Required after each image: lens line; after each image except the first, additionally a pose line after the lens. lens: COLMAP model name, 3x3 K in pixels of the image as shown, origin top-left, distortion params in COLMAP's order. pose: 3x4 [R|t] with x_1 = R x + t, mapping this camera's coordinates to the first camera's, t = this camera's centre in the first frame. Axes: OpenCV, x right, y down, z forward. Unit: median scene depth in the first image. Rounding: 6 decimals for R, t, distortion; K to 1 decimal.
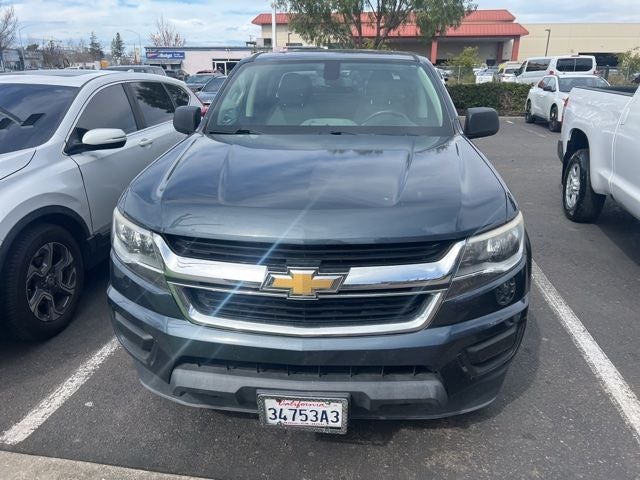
lens RADIAL K [[471.7, 0, 322.9], [0, 471.7, 237.9], [0, 0, 1]] dist [0.048654, -0.053864]
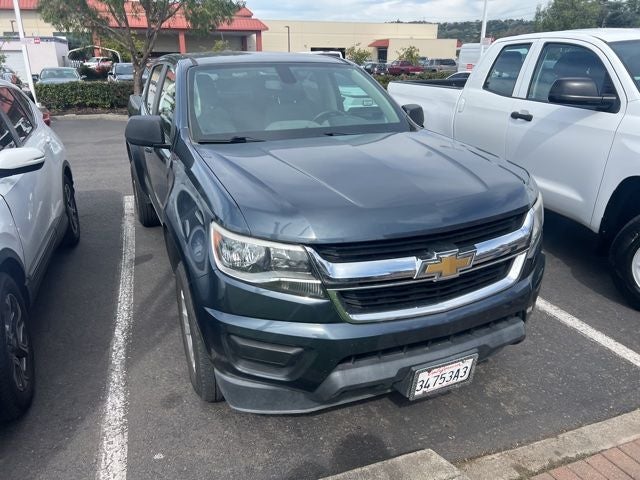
lens RADIAL K [[470.5, 0, 319.8], [0, 470.5, 236.8], [0, 0, 1]] dist [0.040801, -0.043935]
pose [[0.884770, -0.164053, 0.436199, -0.642901], [0.158469, 0.986125, 0.049445, -0.062512], [-0.438258, 0.025376, 0.898491, 0.069964]]
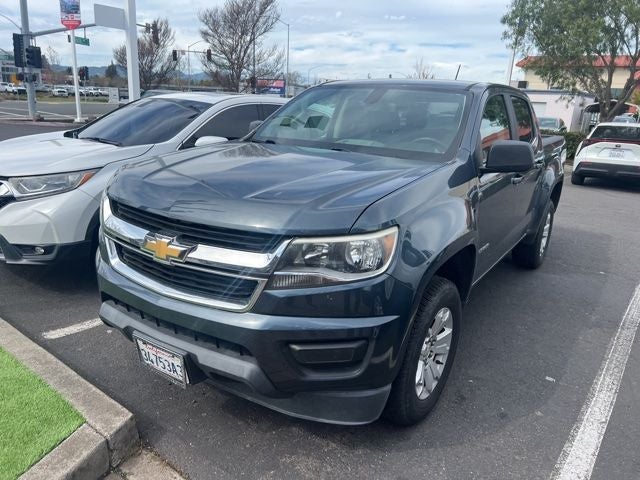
lens RADIAL K [[470.5, 0, 319.8], [0, 470.5, 236.8], [0, 0, 1]] dist [0.040801, -0.043935]
pose [[0.879881, 0.169720, -0.443852, 0.671652], [-0.203185, 0.978724, -0.028543, 0.012565], [0.429565, 0.115298, 0.895645, 0.051407]]
